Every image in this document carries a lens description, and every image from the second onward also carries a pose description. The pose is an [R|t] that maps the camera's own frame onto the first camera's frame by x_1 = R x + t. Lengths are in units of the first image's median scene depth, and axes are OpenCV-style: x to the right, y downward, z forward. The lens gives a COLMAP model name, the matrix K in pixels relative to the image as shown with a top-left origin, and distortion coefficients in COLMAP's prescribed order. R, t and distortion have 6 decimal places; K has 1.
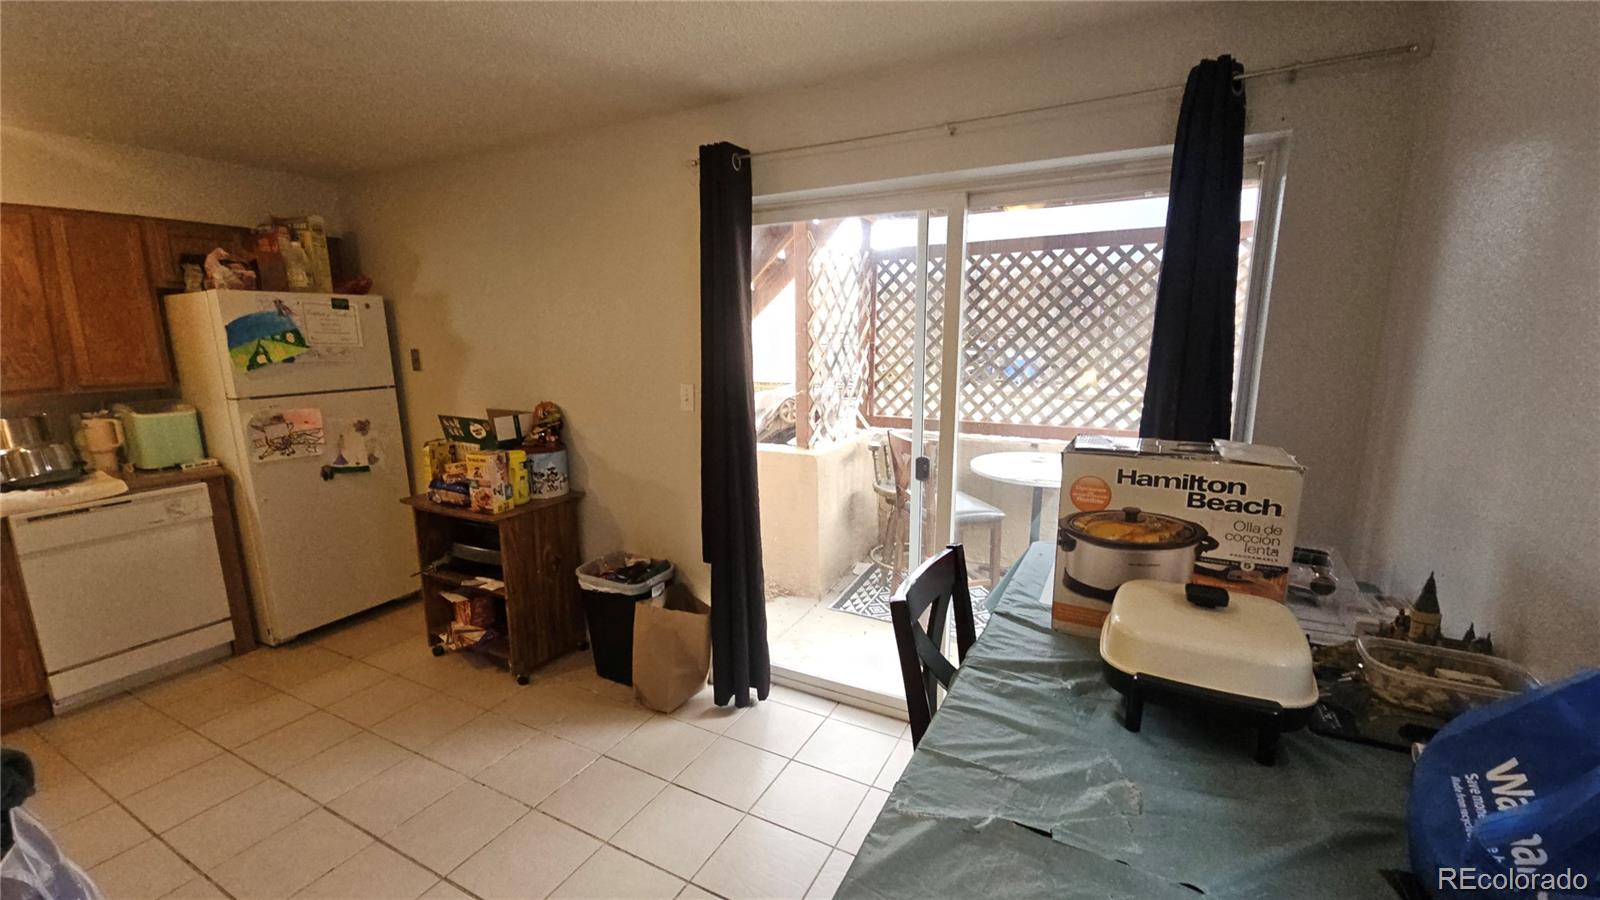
lens RADIAL K [[650.6, 0, 796.7], [0, 650.6, 459.5], [0, 0, 1]] dist [0.001153, -0.002934]
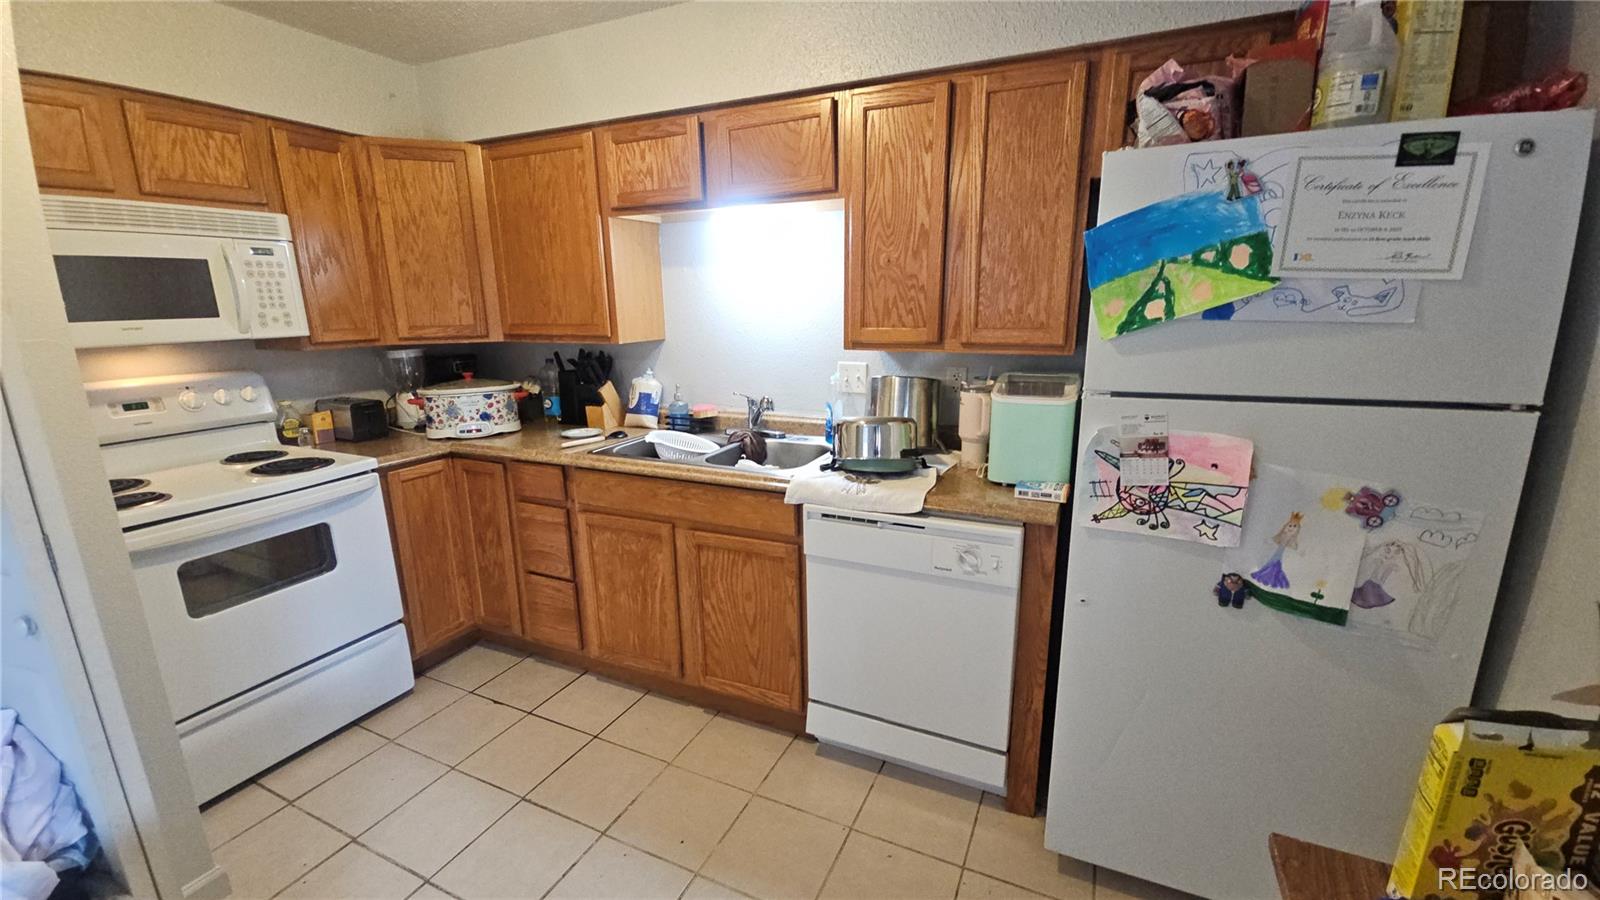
lens RADIAL K [[650.6, 0, 797.1], [0, 650.6, 459.4], [0, 0, 1]] dist [0.001153, -0.002934]
pose [[0.039709, 0.247640, -0.968038, -0.373407], [-0.172573, 0.955943, 0.237467, -0.116535], [0.984196, 0.157628, 0.080695, 0.721939]]
